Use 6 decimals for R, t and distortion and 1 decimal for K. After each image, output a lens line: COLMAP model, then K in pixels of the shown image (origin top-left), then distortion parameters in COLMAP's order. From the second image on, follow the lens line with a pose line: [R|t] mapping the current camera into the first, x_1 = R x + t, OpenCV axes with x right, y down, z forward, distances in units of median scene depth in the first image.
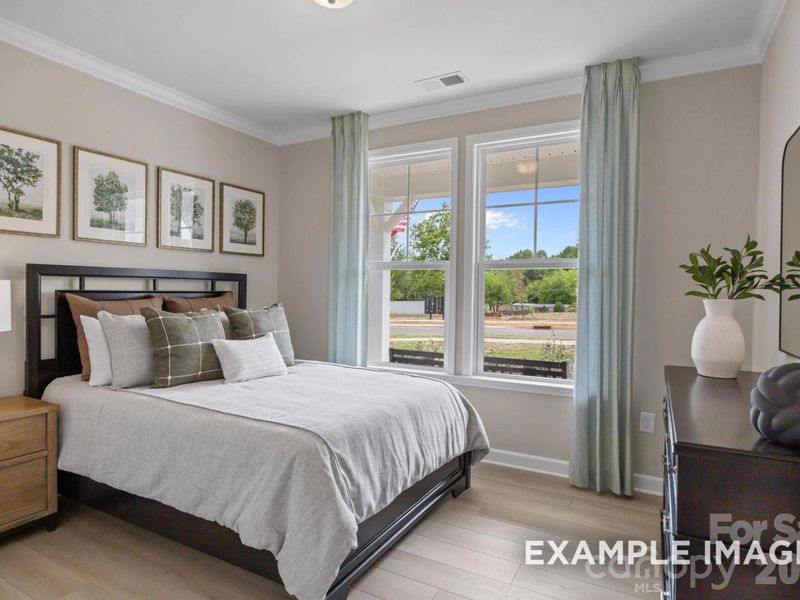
lens RADIAL K [[441.0, 0, 403.3], [0, 441.0, 287.9], [0, 0, 1]] dist [-0.010355, -0.001440]
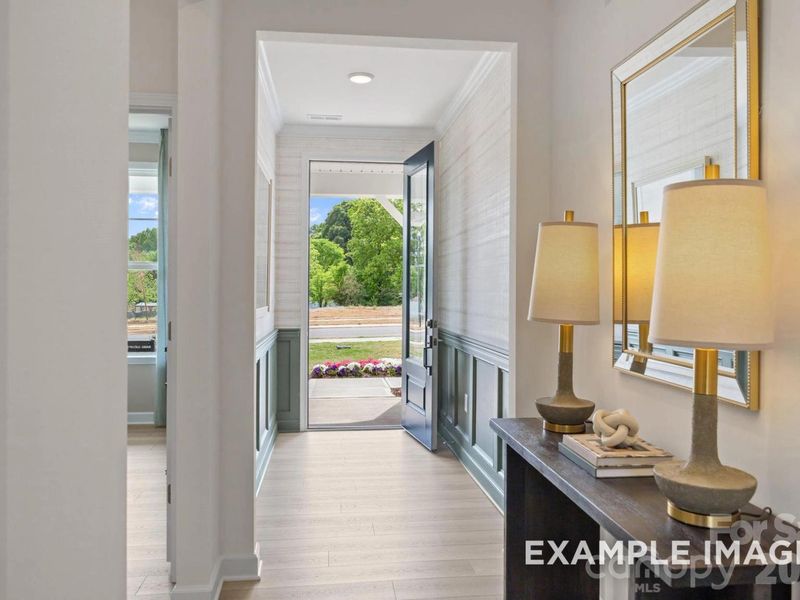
lens RADIAL K [[771.2, 0, 400.0], [0, 771.2, 300.0], [0, 0, 1]] dist [-0.010842, 0.006600]
pose [[0.851589, -0.011080, 0.524093, -0.207612], [-0.001639, 0.999715, 0.023798, -0.008014], [-0.524207, -0.021126, 0.851329, -1.335436]]
